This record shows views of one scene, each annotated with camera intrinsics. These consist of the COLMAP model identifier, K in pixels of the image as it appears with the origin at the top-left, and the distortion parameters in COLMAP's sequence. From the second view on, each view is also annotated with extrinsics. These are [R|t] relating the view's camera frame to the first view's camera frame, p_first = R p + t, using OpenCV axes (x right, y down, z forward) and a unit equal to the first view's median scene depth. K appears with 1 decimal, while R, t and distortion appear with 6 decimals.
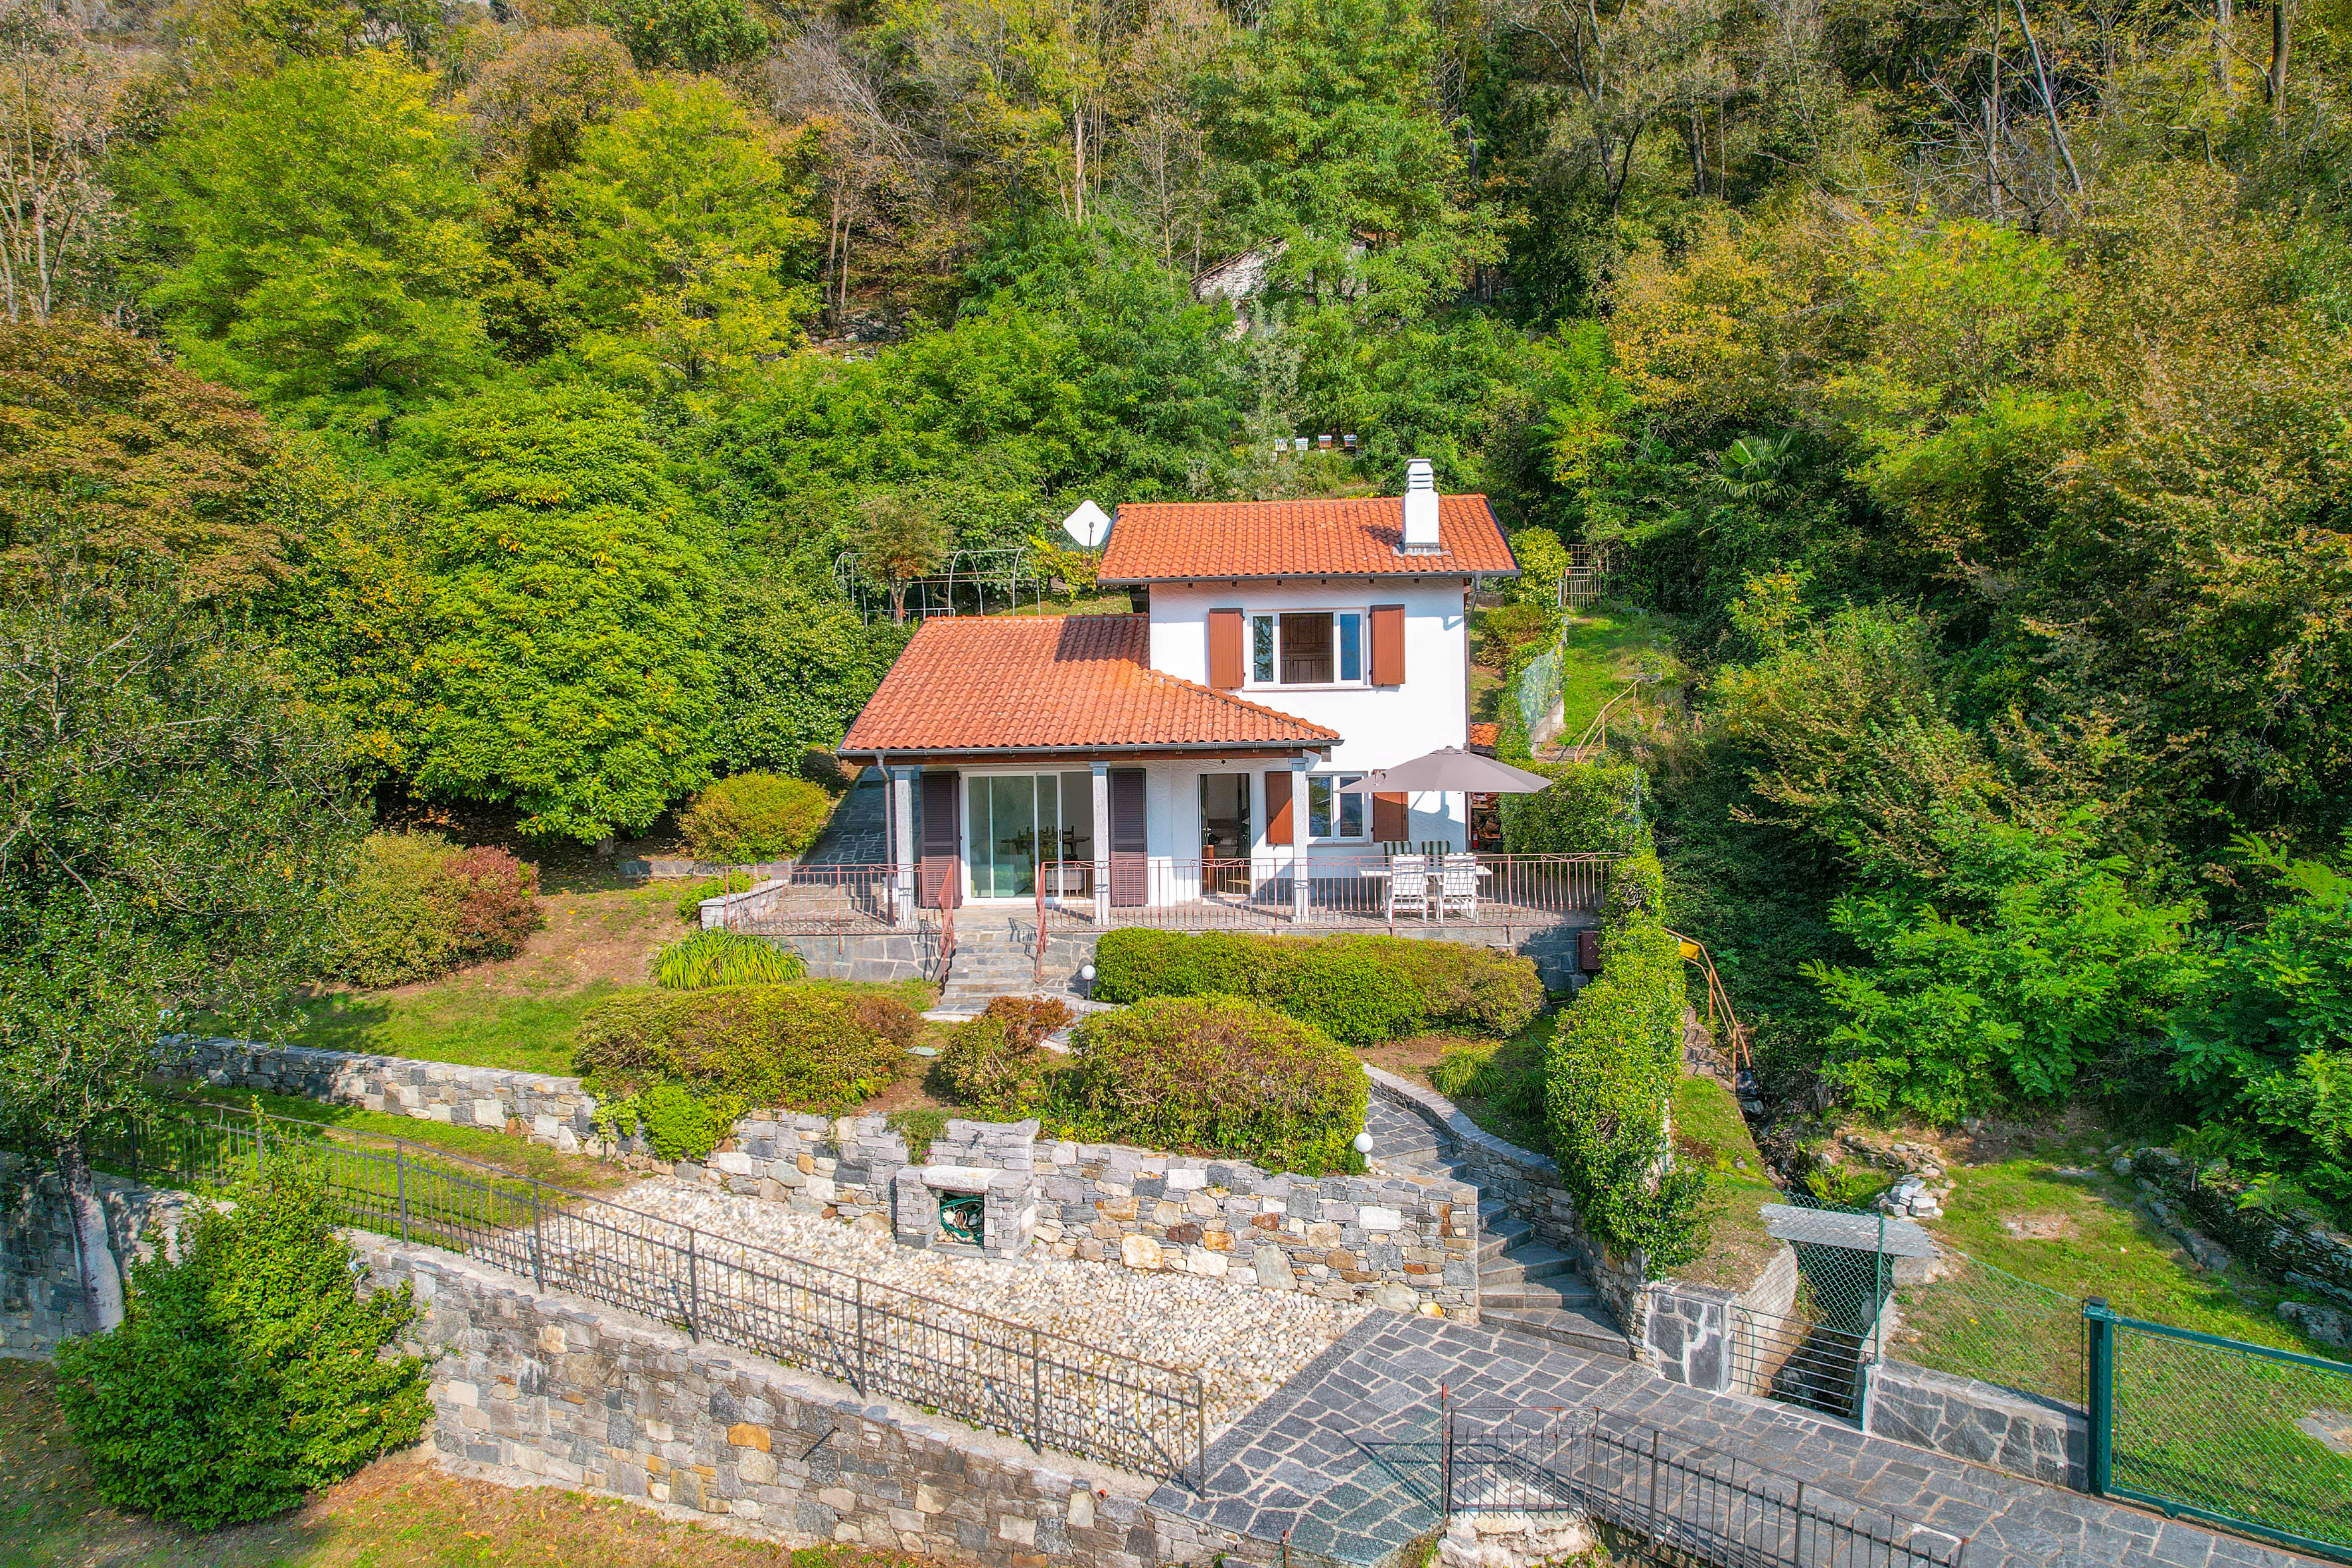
lens RADIAL K [[1503.3, 0, 1173.1], [0, 1503.3, 797.7], [0, 0, 1]] dist [-0.072645, 0.061016]
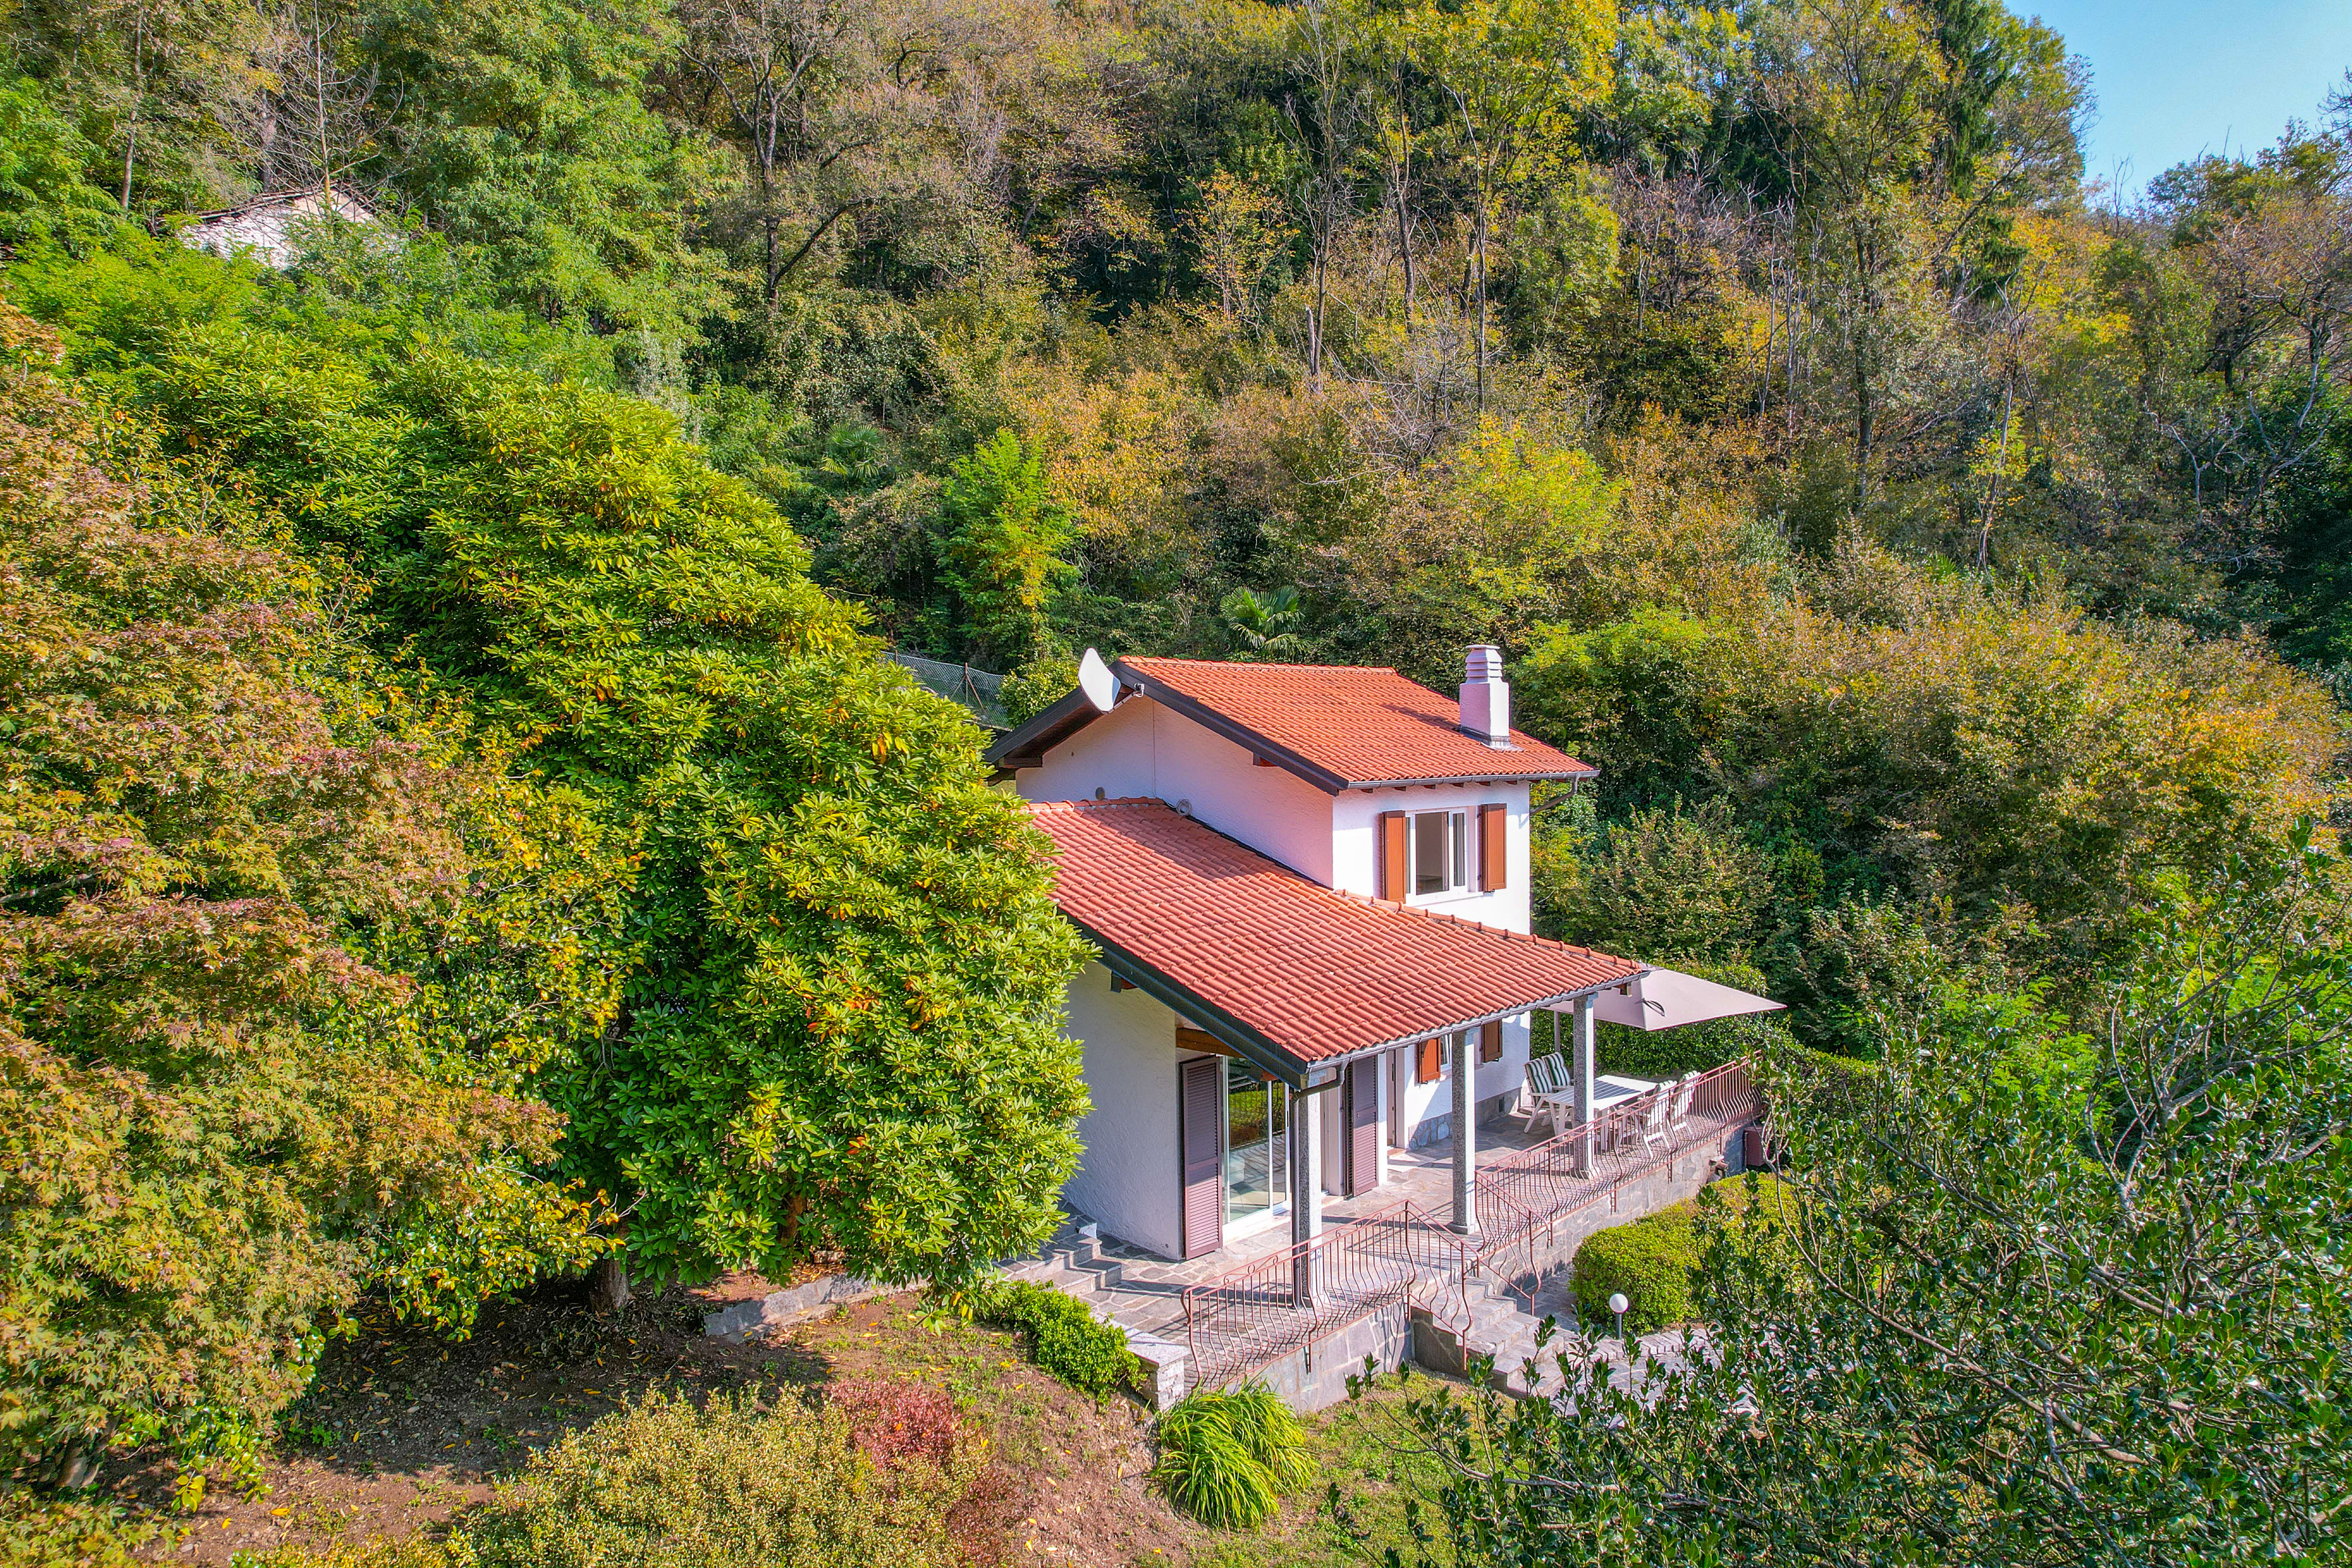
lens RADIAL K [[1503.3, 0, 1173.1], [0, 1503.3, 797.7], [0, 0, 1]] dist [-0.072645, 0.061016]
pose [[0.643379, -0.018789, 0.765317, -0.675441], [0.040862, 0.999117, -0.009823, -0.129355], [-0.764456, 0.037592, 0.643579, 0.548180]]
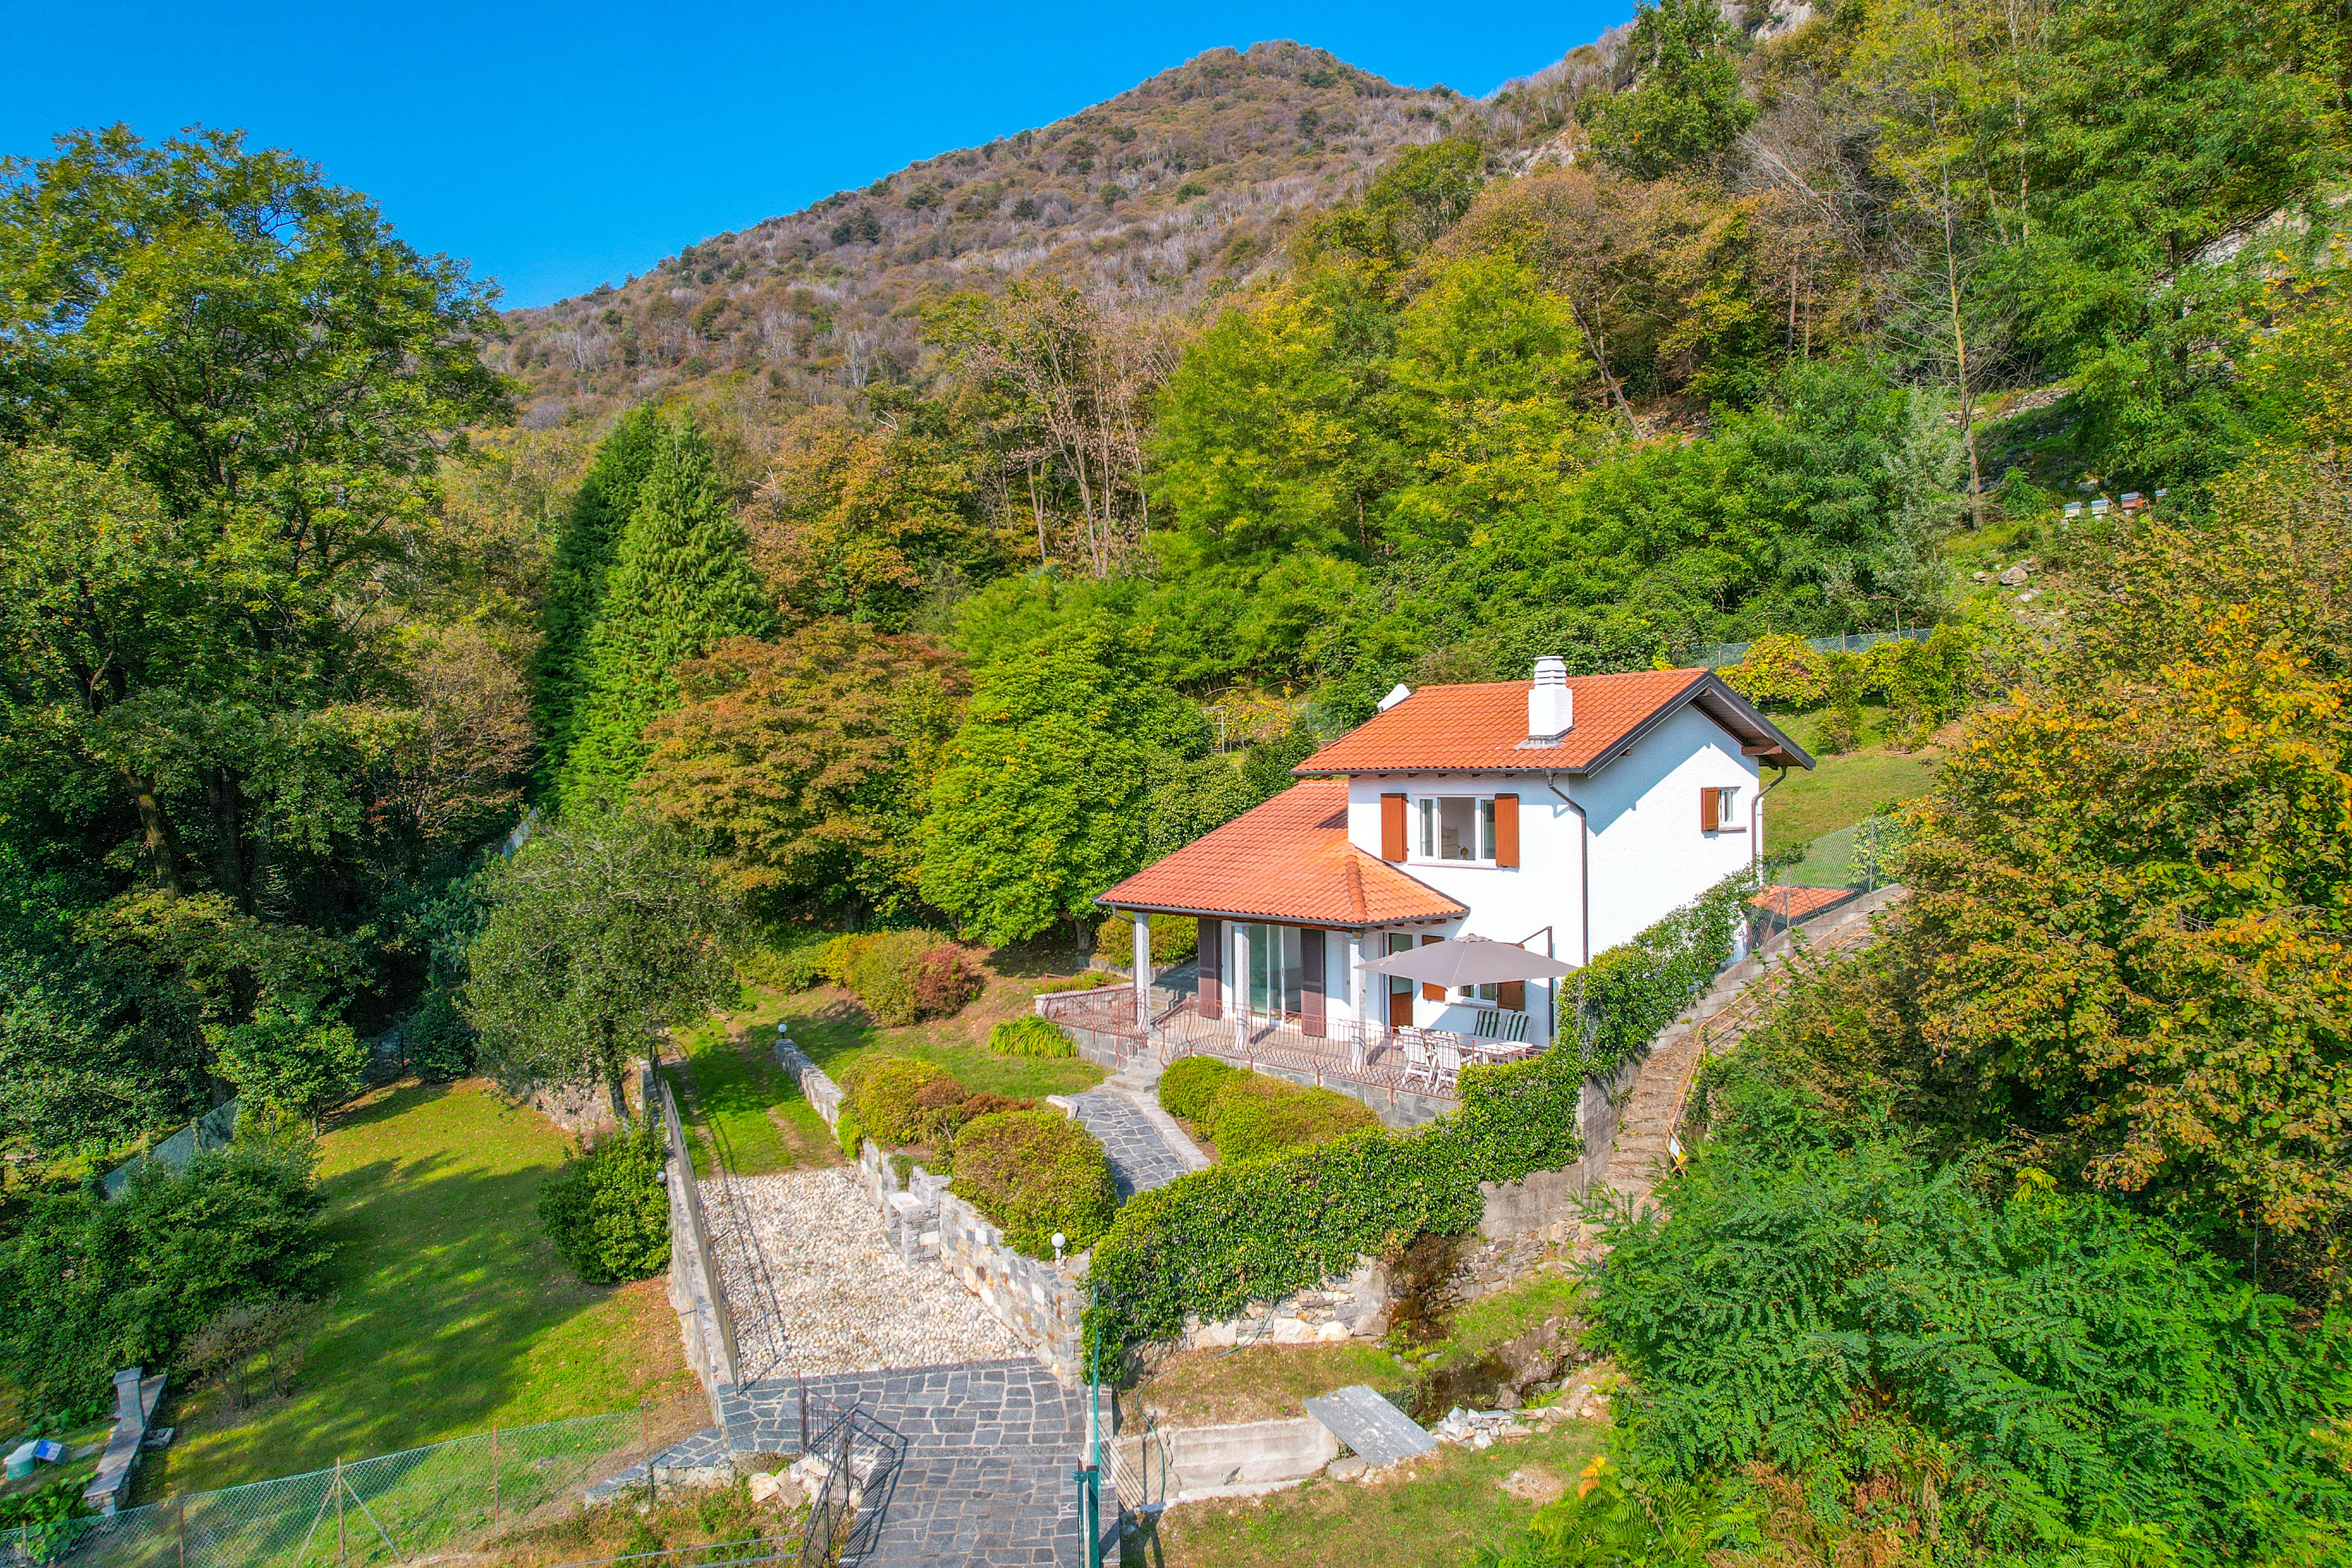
lens RADIAL K [[1503.3, 0, 1173.1], [0, 1503.3, 797.7], [0, 0, 1]] dist [-0.072645, 0.061016]
pose [[0.691066, 0.021216, -0.722481, 0.751654], [-0.030931, 0.999521, -0.000235, -0.115722], [0.722130, 0.022509, 0.691391, 0.065675]]
